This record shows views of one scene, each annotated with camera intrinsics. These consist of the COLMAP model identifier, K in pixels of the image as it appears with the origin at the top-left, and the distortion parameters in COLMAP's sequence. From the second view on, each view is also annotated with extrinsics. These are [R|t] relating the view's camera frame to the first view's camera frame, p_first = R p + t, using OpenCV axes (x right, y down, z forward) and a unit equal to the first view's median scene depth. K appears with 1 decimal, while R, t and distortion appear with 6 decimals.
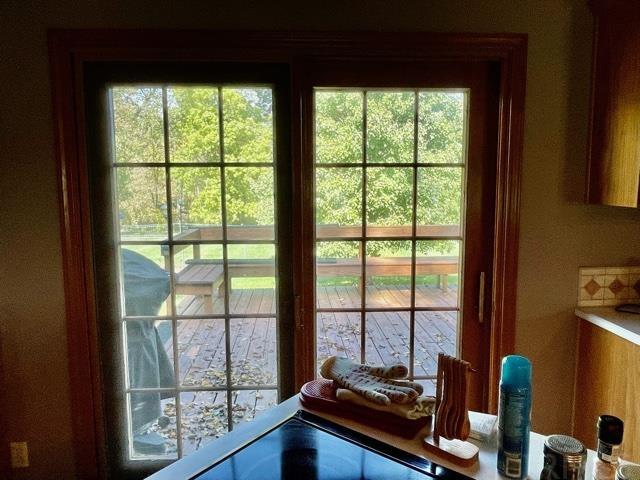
lens RADIAL K [[468.4, 0, 318.7], [0, 468.4, 241.5], [0, 0, 1]] dist [-0.002066, -0.006493]
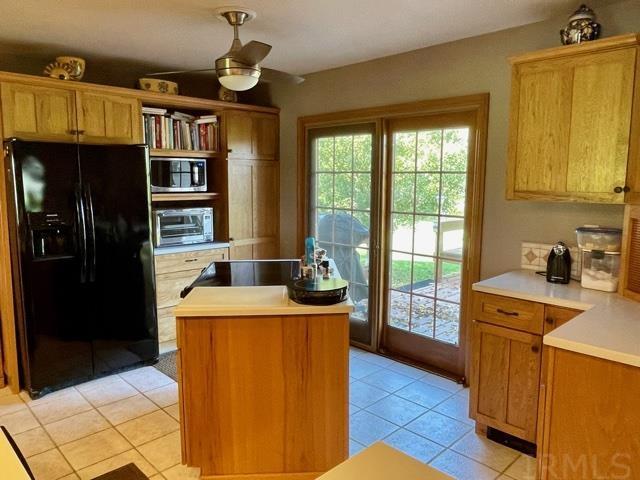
lens RADIAL K [[468.4, 0, 323.4], [0, 468.4, 238.0], [0, 0, 1]] dist [-0.002066, -0.006493]
pose [[0.668850, 0.104409, -0.736029, 1.268965], [-0.091809, 0.994110, 0.057589, 0.016863], [0.737706, 0.029055, 0.674496, -0.487827]]
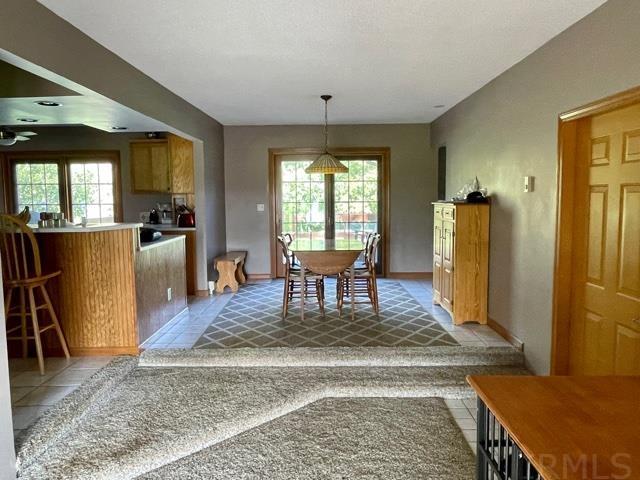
lens RADIAL K [[468.4, 0, 320.3], [0, 468.4, 240.1], [0, 0, 1]] dist [-0.002066, -0.006493]
pose [[0.999037, 0.007428, -0.043233, 2.222261], [-0.008253, 0.999787, -0.018924, 0.350157], [0.043084, 0.019262, 0.998886, -2.732391]]
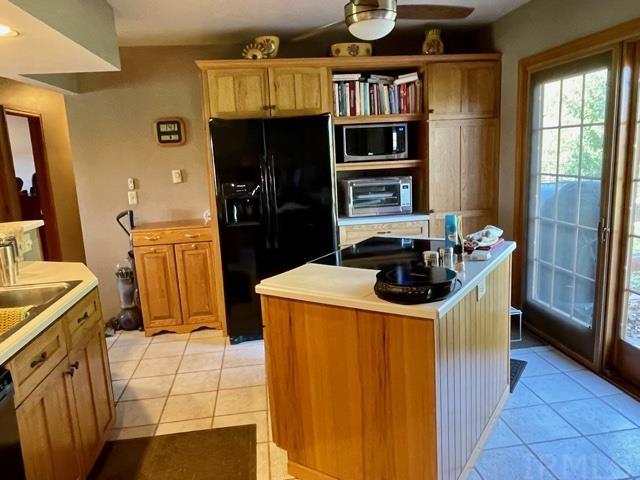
lens RADIAL K [[468.4, 0, 321.3], [0, 468.4, 239.2], [0, 0, 1]] dist [-0.002066, -0.006493]
pose [[0.090588, 0.185265, -0.978504, 1.272927], [-0.061683, 0.981701, 0.180159, -0.021771], [0.993976, 0.044036, 0.100358, 0.010634]]
